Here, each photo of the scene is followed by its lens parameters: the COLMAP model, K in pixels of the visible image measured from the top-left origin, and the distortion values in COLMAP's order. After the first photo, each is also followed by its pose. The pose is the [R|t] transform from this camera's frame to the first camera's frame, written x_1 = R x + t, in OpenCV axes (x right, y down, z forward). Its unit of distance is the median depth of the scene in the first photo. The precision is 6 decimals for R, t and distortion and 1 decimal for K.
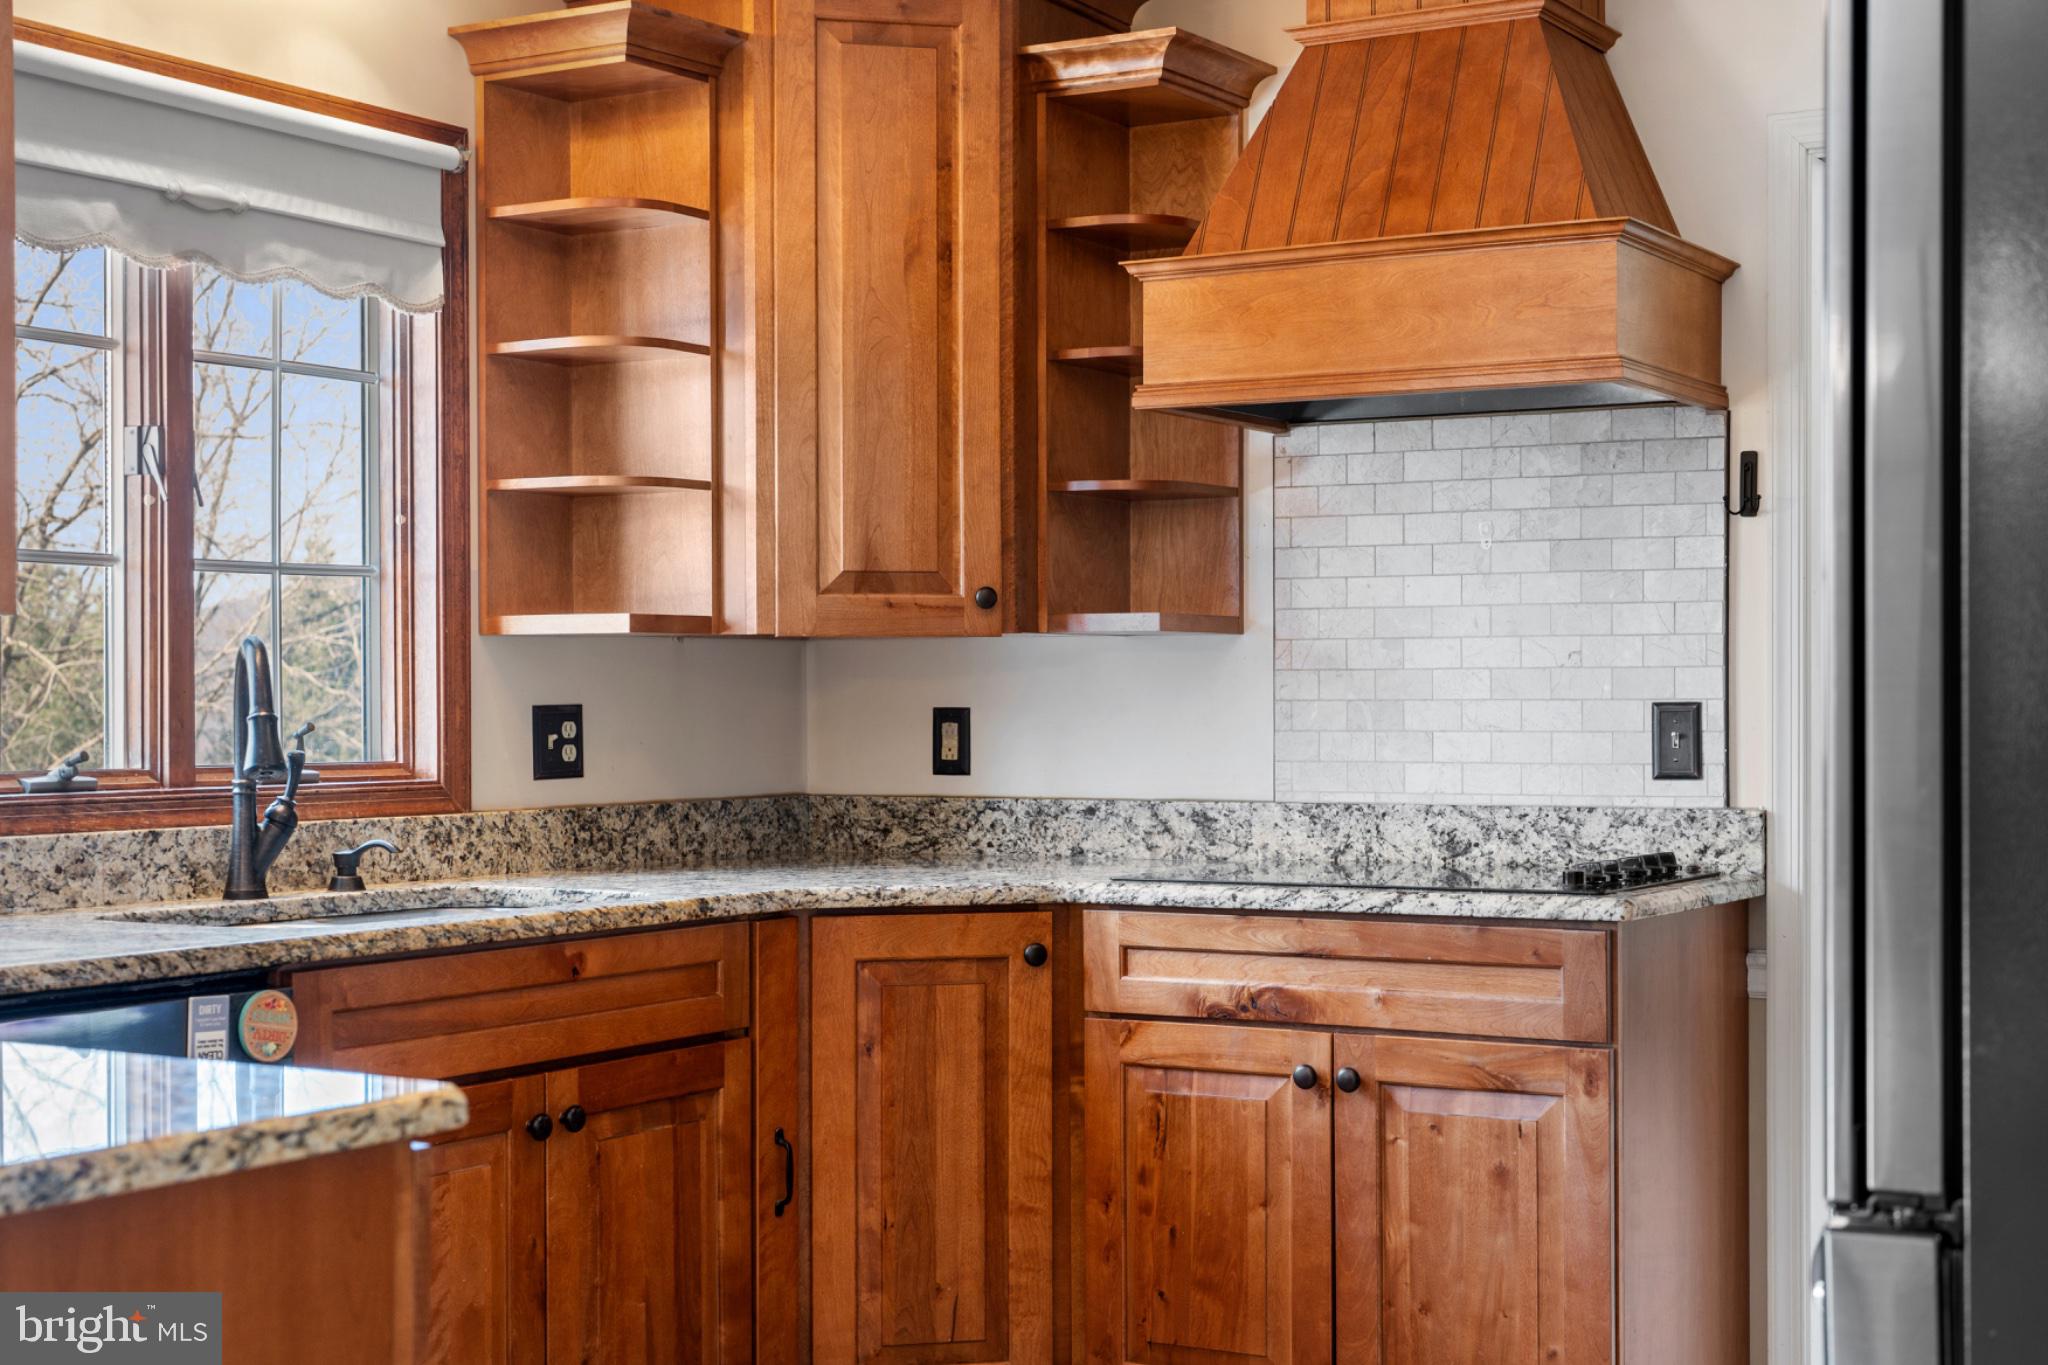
lens RADIAL K [[2946.8, 0, 1024.0], [0, 2946.8, 682.5], [0, 0, 1]] dist [0.051415, 0.018395]
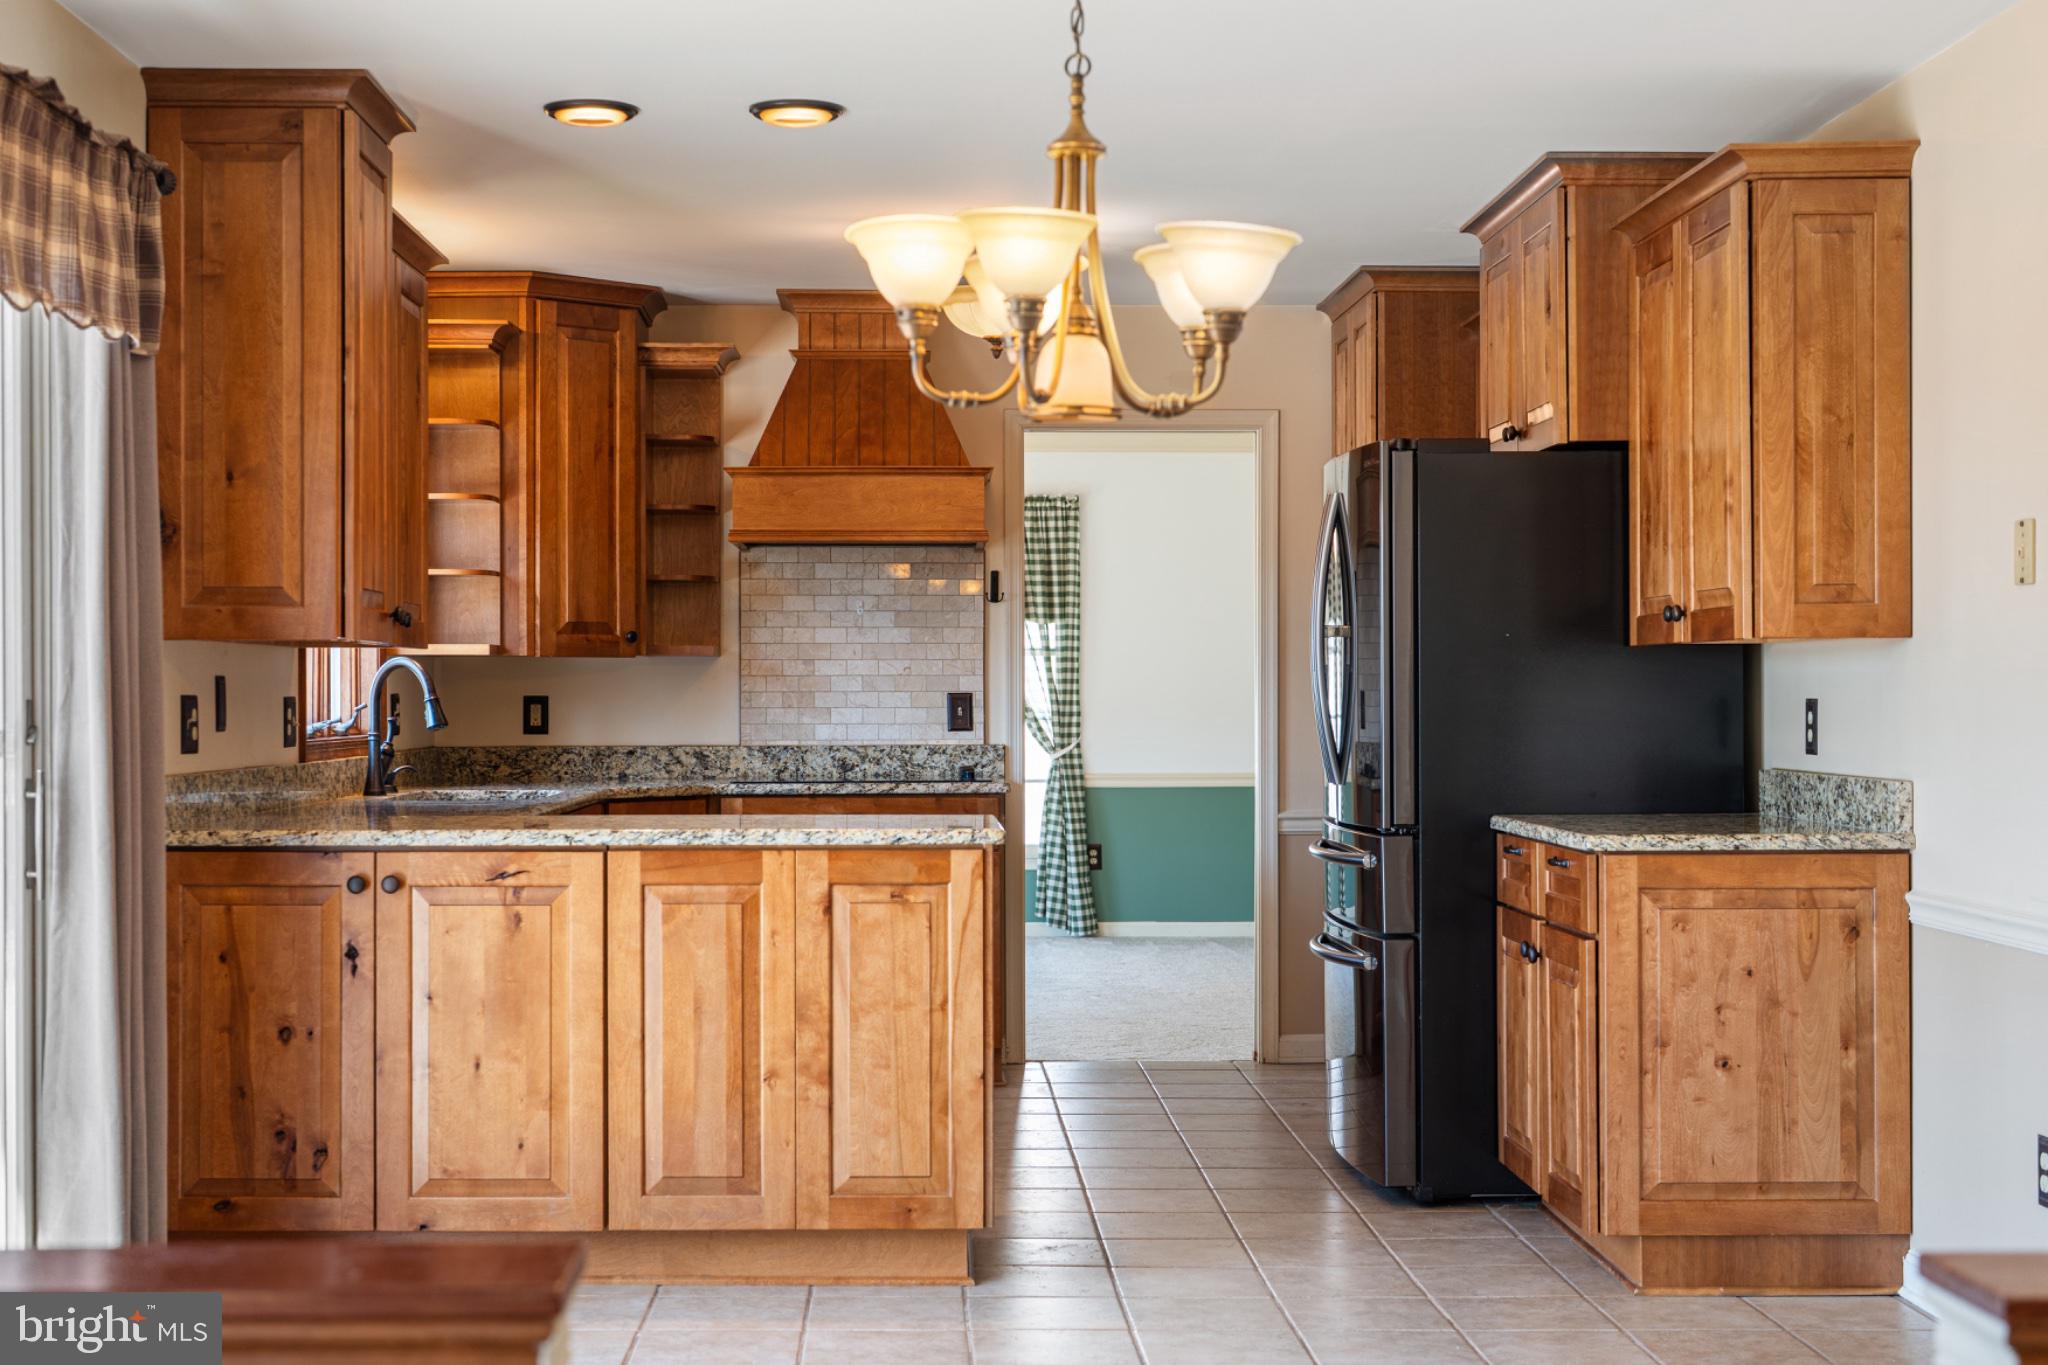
lens RADIAL K [[2946.8, 0, 1024.0], [0, 2946.8, 682.5], [0, 0, 1]] dist [0.051415, 0.018395]
pose [[0.846762, 0.002714, 0.531965, -0.800573], [-0.003873, 0.999992, 0.001063, -0.002794], [-0.531958, -0.002961, 0.846766, -0.723218]]
